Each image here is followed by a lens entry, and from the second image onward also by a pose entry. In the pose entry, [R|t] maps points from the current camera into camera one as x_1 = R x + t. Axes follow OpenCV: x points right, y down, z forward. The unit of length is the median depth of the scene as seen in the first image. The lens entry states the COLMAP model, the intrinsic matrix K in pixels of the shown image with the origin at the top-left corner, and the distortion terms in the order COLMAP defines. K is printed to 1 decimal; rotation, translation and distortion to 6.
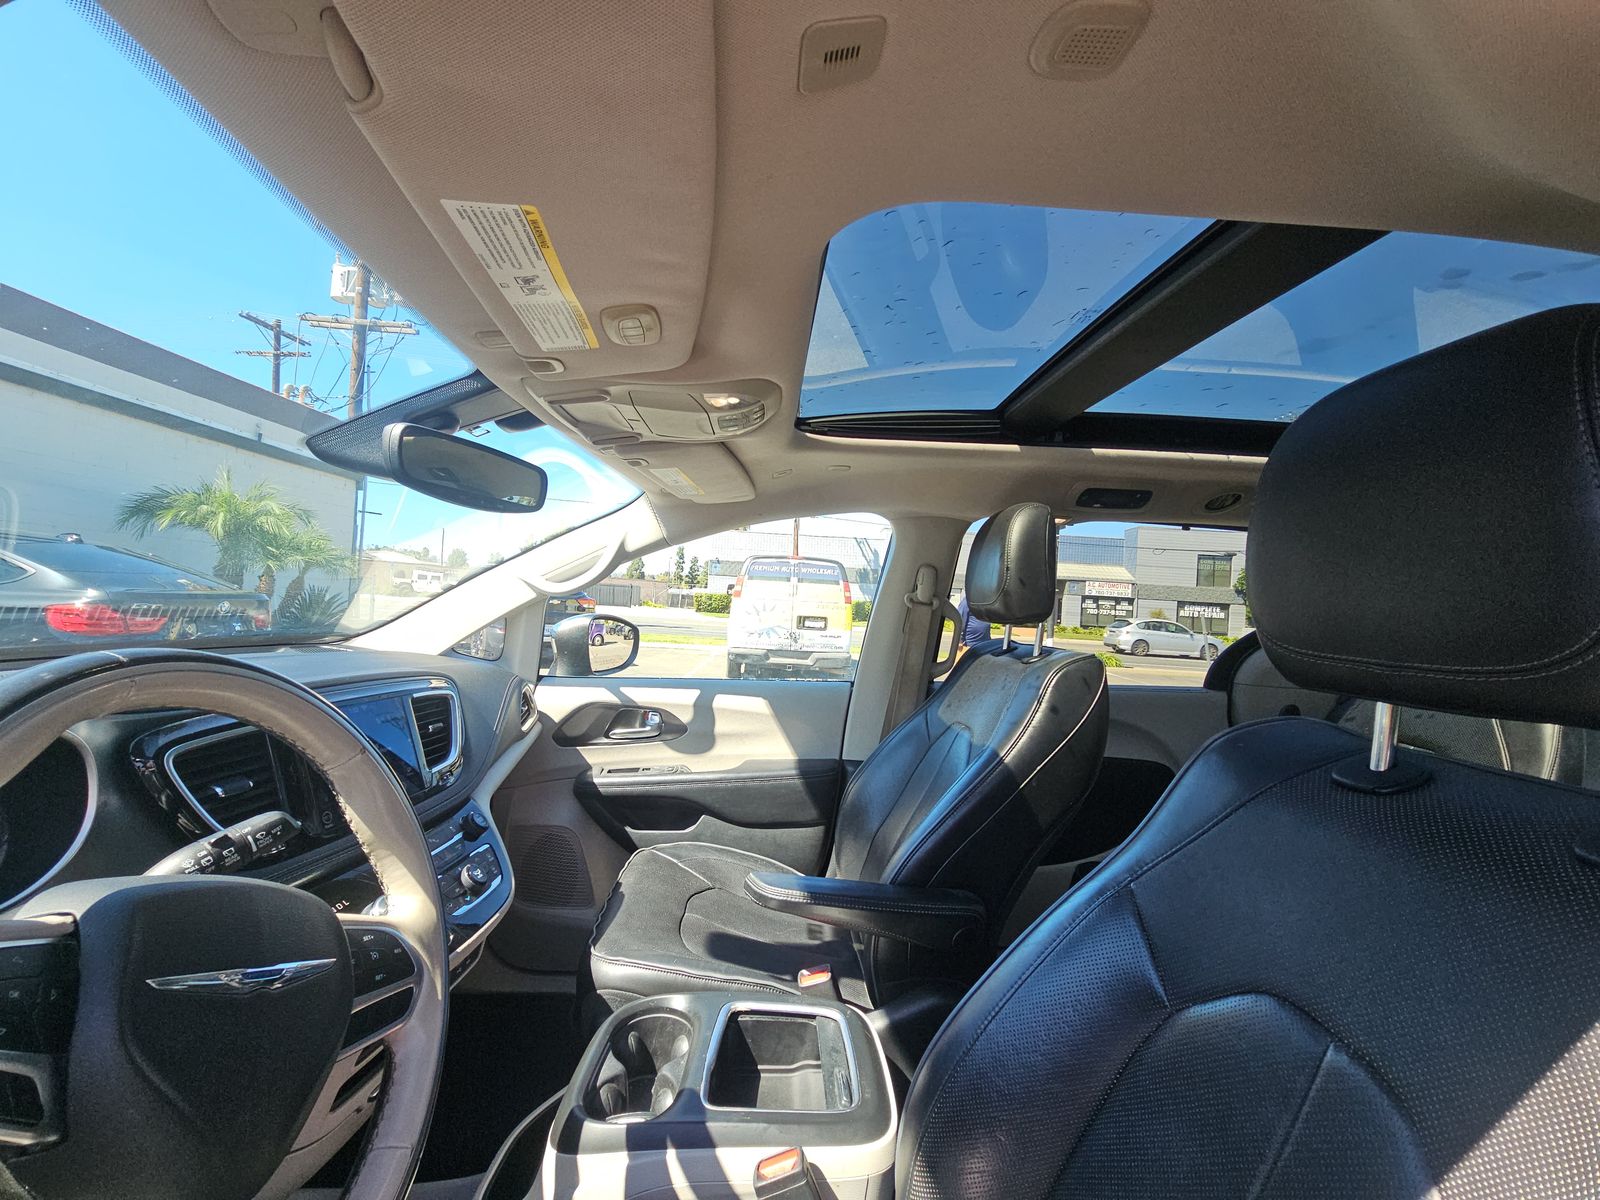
lens RADIAL K [[652.6, 0, 800.9], [0, 652.6, 600.2], [0, 0, 1]] dist [0.005733, -0.005804]
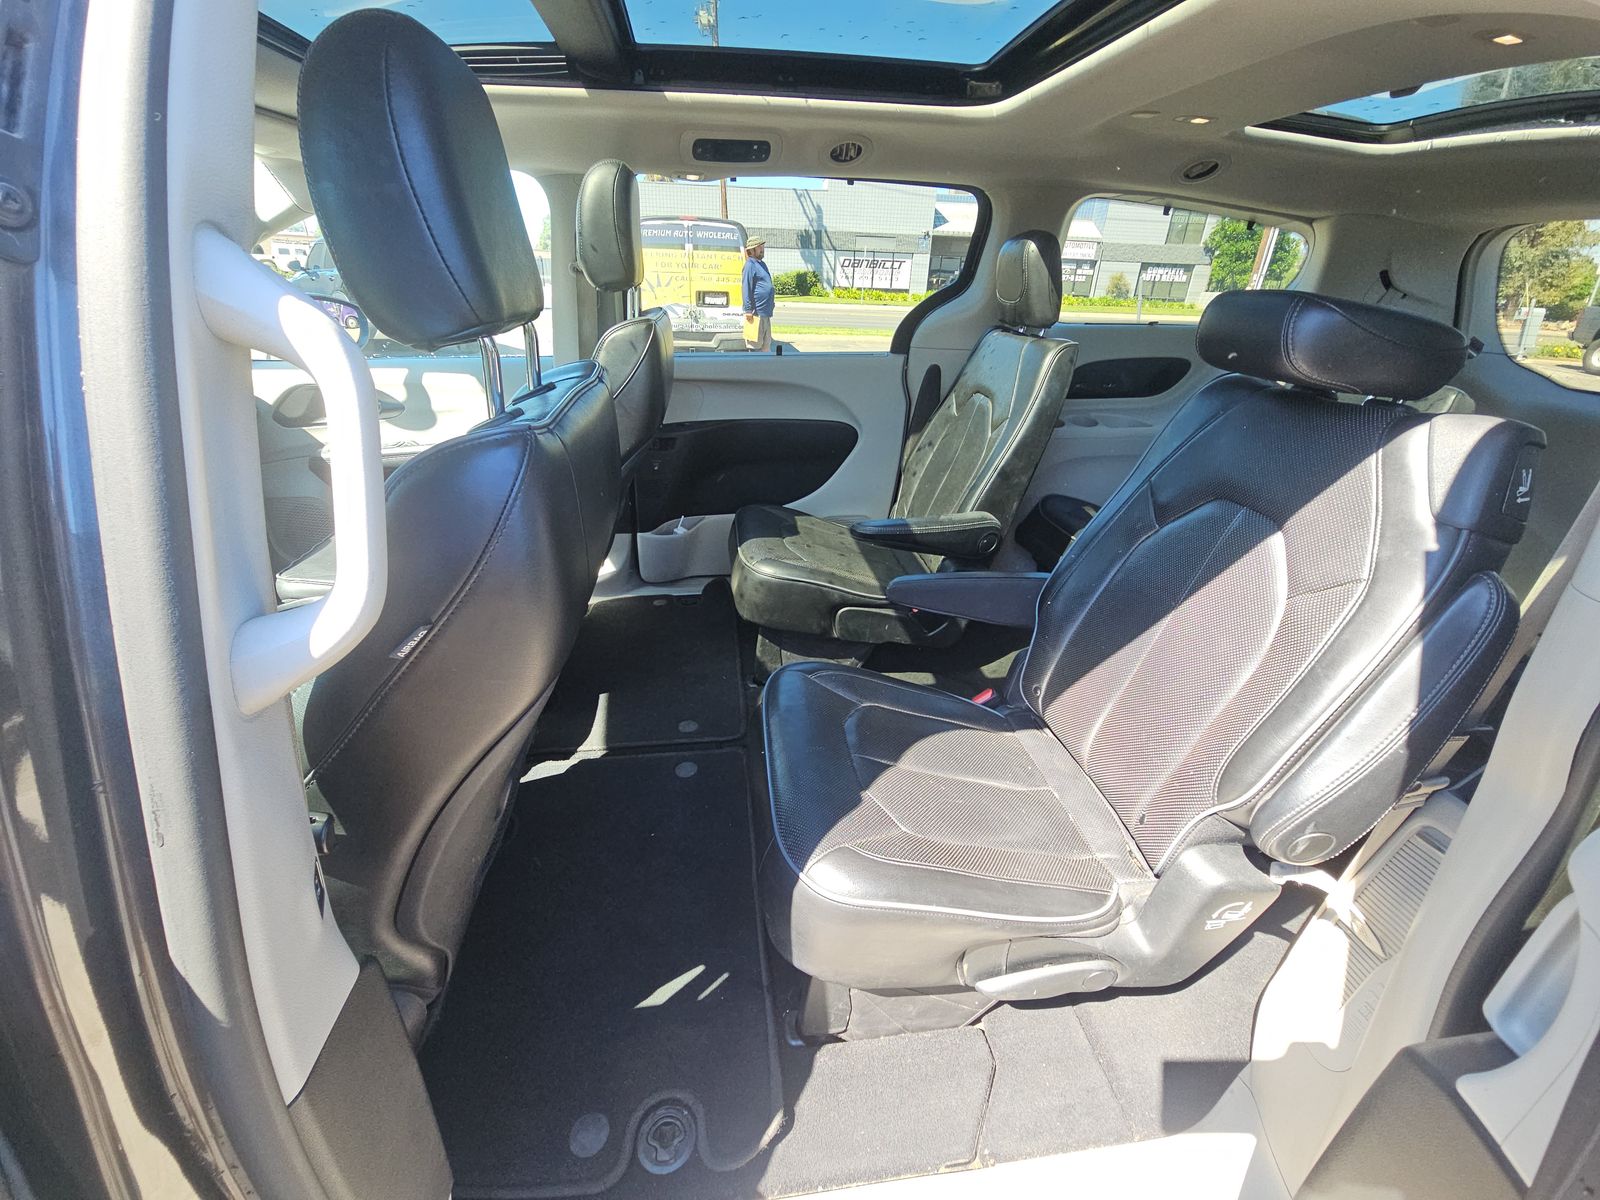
lens RADIAL K [[652.6, 0, 801.2], [0, 652.6, 596.7], [0, 0, 1]] dist [0.005733, -0.005804]
pose [[0.996747, -0.054686, 0.059209, 0.445450], [0.022546, 0.894454, 0.446591, 0.009215], [-0.077382, -0.443803, 0.892777, -0.183359]]
